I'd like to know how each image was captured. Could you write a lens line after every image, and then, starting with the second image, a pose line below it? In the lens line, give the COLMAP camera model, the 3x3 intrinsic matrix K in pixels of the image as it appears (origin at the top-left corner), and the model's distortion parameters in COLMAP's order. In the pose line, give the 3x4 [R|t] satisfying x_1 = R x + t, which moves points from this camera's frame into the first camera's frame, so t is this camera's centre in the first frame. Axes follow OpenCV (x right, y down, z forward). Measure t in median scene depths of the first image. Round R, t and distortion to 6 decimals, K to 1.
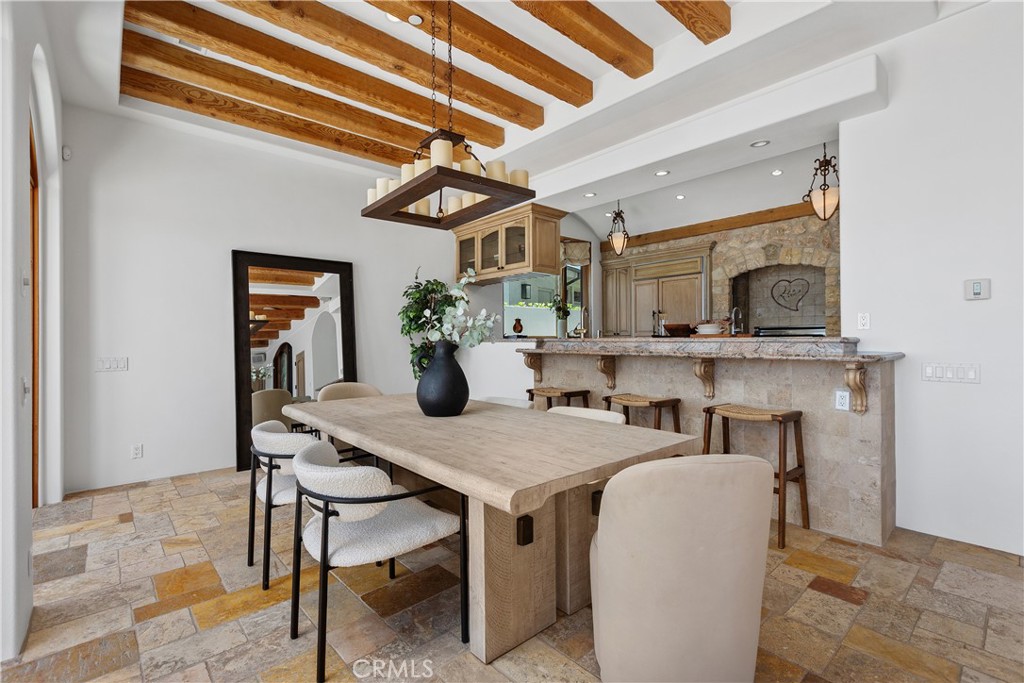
lens RADIAL K [[454.4, 0, 512.0], [0, 454.4, 341.5], [0, 0, 1]] dist [0.001732, 0.000176]
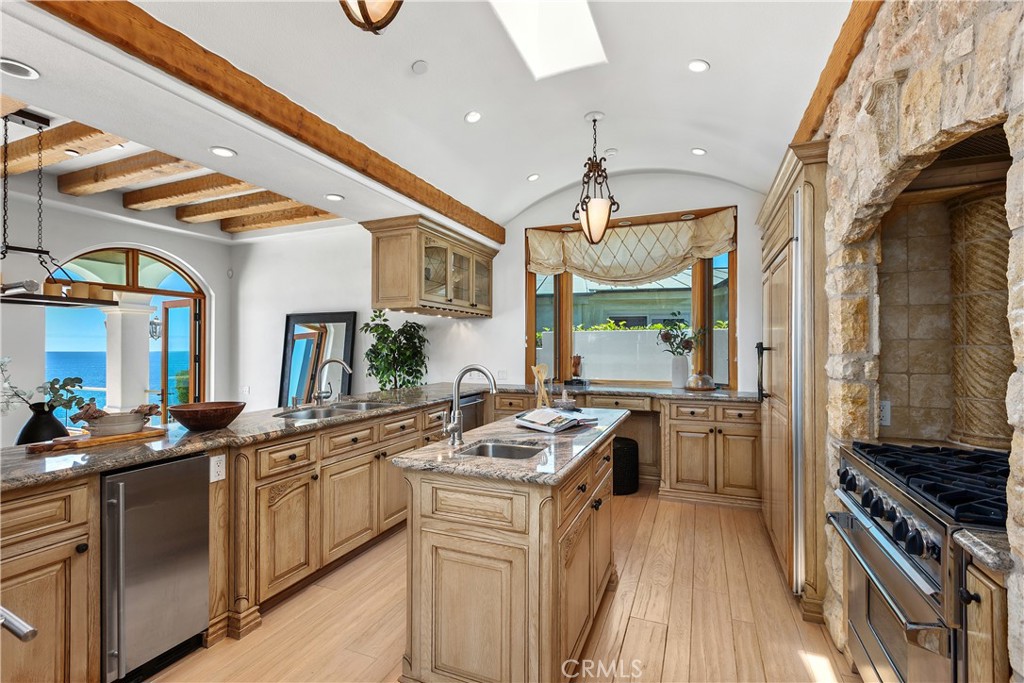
lens RADIAL K [[464.2, 0, 512.0], [0, 464.2, 341.5], [0, 0, 1]] dist [0.001838, 0.000027]
pose [[0.441043, -0.010589, -0.897424, 1.027985], [-0.007493, 0.999852, -0.015481, -0.104241], [0.897455, 0.013552, 0.440898, 1.038741]]
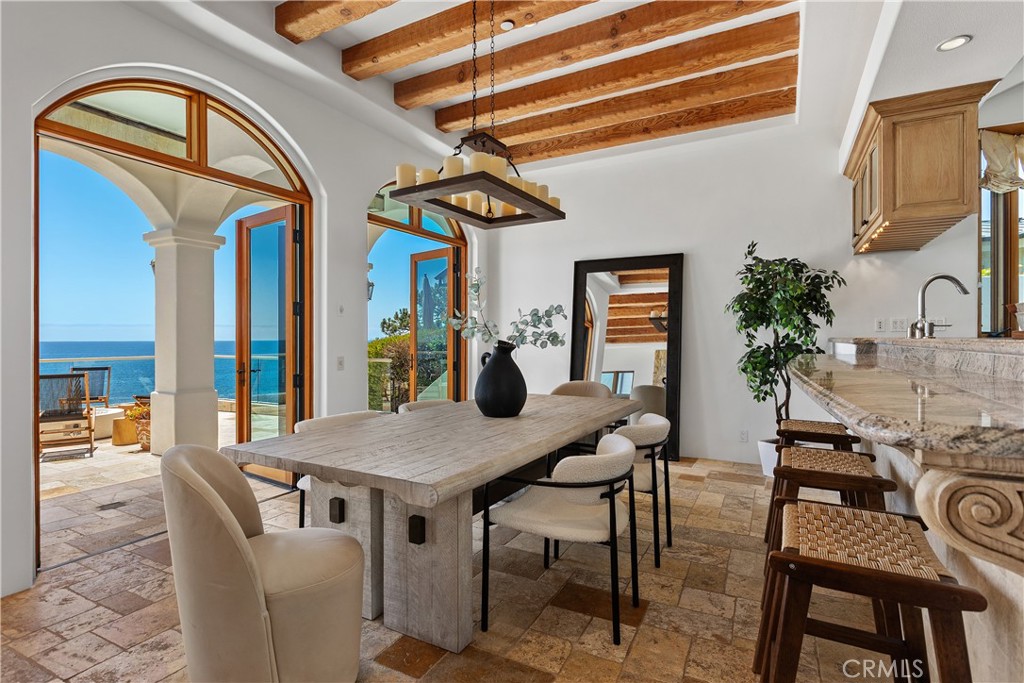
lens RADIAL K [[503.9, 0, 512.0], [0, 503.9, 341.5], [0, 0, 1]] dist [-0.003995, -0.000666]
pose [[0.346682, 0.010578, -0.937923, 0.574962], [-0.006657, 0.999939, 0.008816, -0.005673], [0.937959, 0.003187, 0.346732, 0.416329]]
